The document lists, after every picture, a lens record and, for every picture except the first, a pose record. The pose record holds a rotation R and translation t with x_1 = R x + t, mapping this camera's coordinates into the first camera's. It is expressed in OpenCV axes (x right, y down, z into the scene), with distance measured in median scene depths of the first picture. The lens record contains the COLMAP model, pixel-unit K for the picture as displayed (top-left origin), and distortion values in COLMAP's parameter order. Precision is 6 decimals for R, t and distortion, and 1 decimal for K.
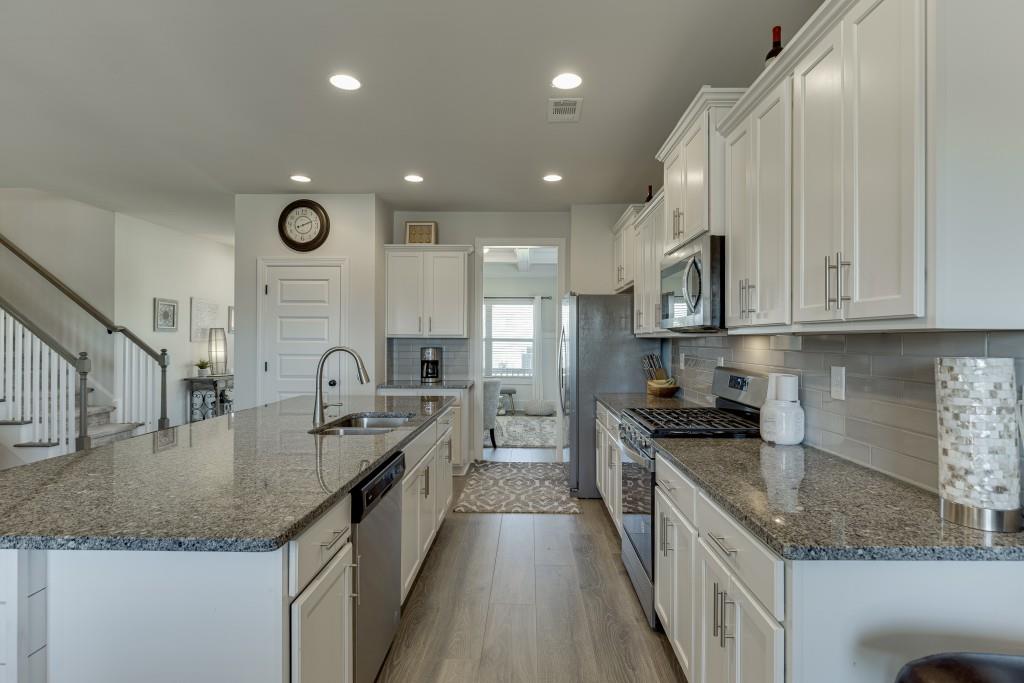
lens RADIAL K [[514.9, 0, 515.3], [0, 514.9, 341.2], [0, 0, 1]] dist [0.003324, -0.000427]
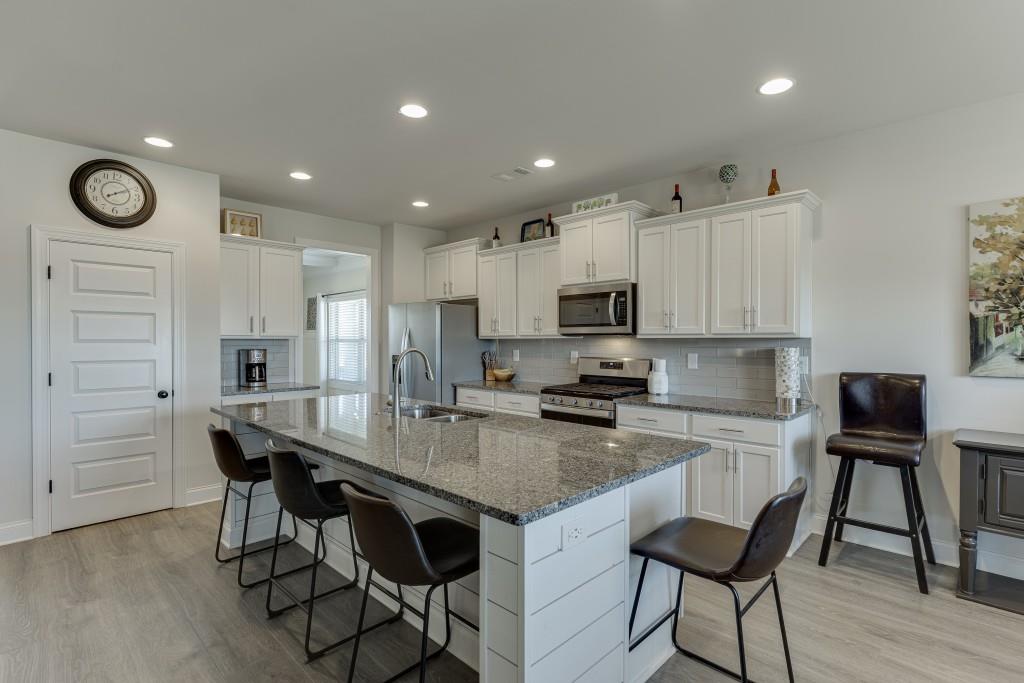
lens RADIAL K [[489.1, 0, 515.5], [0, 489.1, 341.2], [0, 0, 1]] dist [-0.011144, 0.000505]
pose [[0.680448, -0.008526, 0.732747, -0.500147], [0.004364, 0.999962, 0.007583, -0.006880], [-0.732783, -0.001962, 0.680459, 0.063941]]
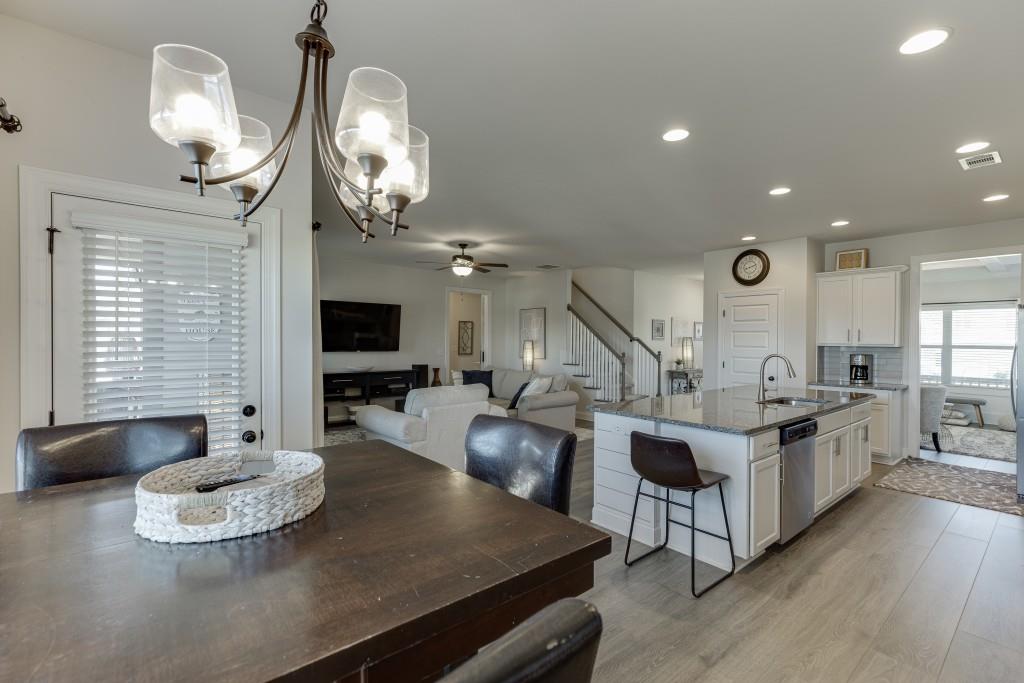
lens RADIAL K [[461.3, 0, 512.7], [0, 461.3, 340.8], [0, 0, 1]] dist [0.000985, -0.001190]
pose [[0.656489, 0.002527, -0.754331, 0.116787], [-0.006399, 0.999977, -0.002219, -0.012285], [0.754308, 0.006284, 0.656491, -0.319158]]
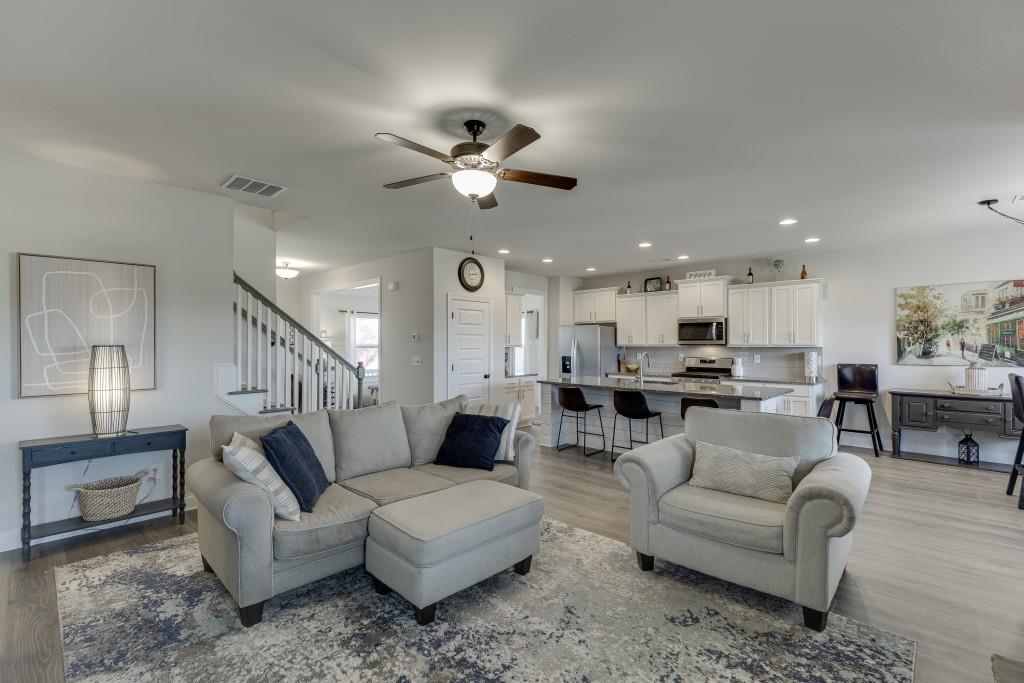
lens RADIAL K [[461.3, 0, 507.8], [0, 461.3, 341.1], [0, 0, 1]] dist [0.000985, -0.001190]
pose [[0.674328, -0.002612, 0.738427, -1.255511], [0.004993, 0.999987, -0.001023, -0.023864], [-0.738415, 0.004377, 0.674332, 0.001962]]
